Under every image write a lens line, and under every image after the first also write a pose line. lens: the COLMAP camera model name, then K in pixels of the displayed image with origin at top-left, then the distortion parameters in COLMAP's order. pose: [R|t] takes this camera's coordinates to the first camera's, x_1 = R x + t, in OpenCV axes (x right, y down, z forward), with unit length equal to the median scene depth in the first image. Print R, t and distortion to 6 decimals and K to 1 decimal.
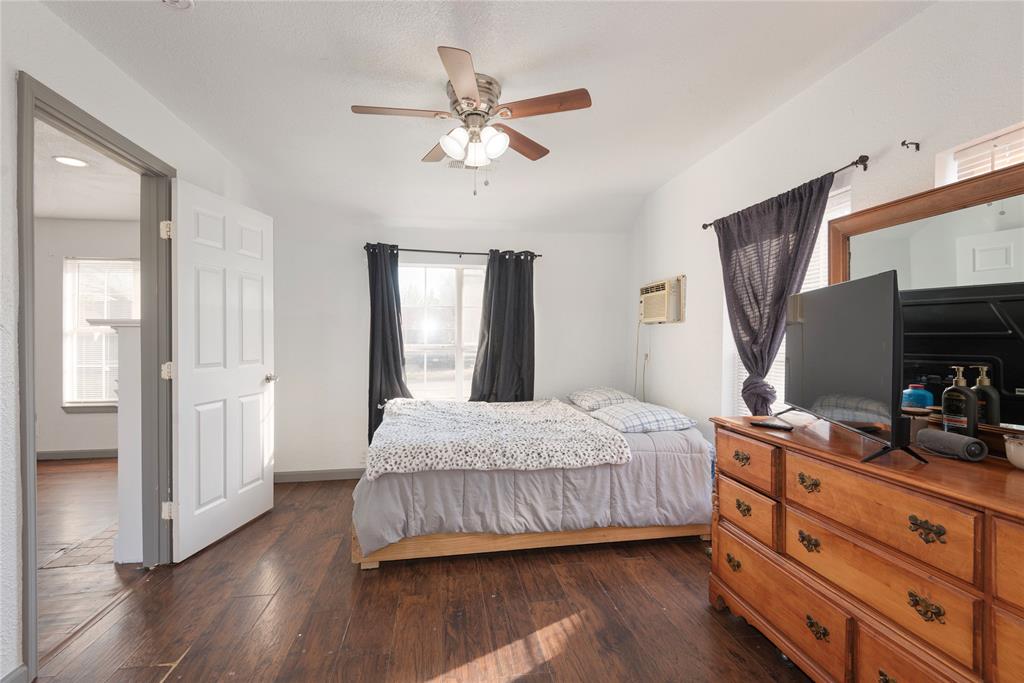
lens RADIAL K [[466.3, 0, 501.3], [0, 466.3, 338.7], [0, 0, 1]] dist [0.020174, -0.000447]
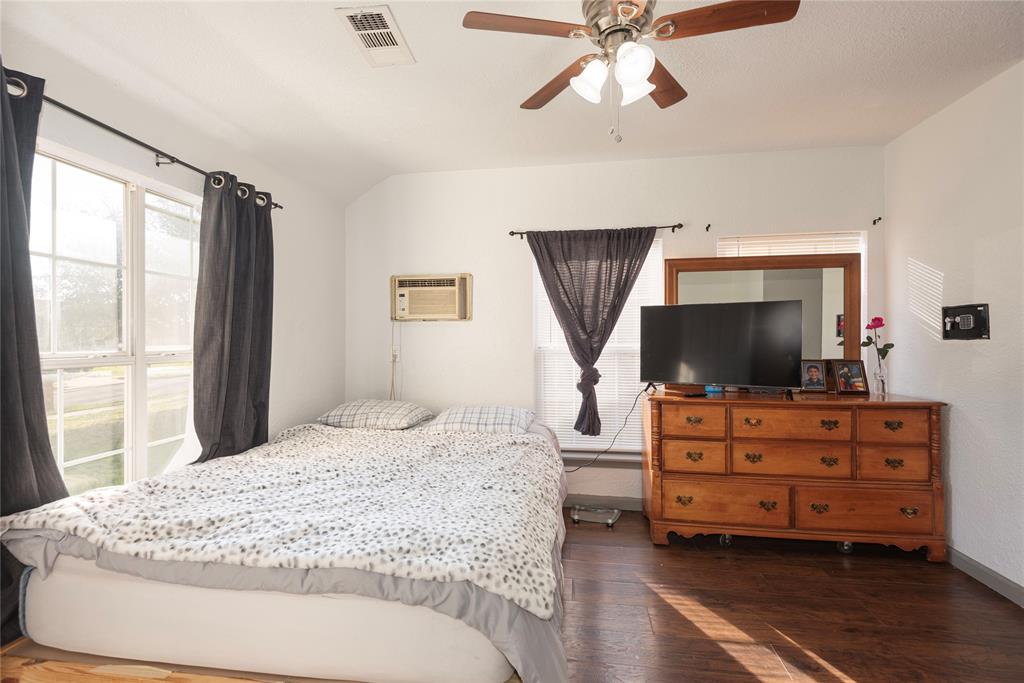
lens RADIAL K [[466.3, 0, 505.0], [0, 466.3, 339.4], [0, 0, 1]] dist [0.020174, -0.000447]
pose [[0.285159, 0.005270, 0.958466, -0.936635], [0.002900, 0.999976, -0.006361, 0.020129], [-0.958476, 0.004594, 0.285136, 1.093254]]
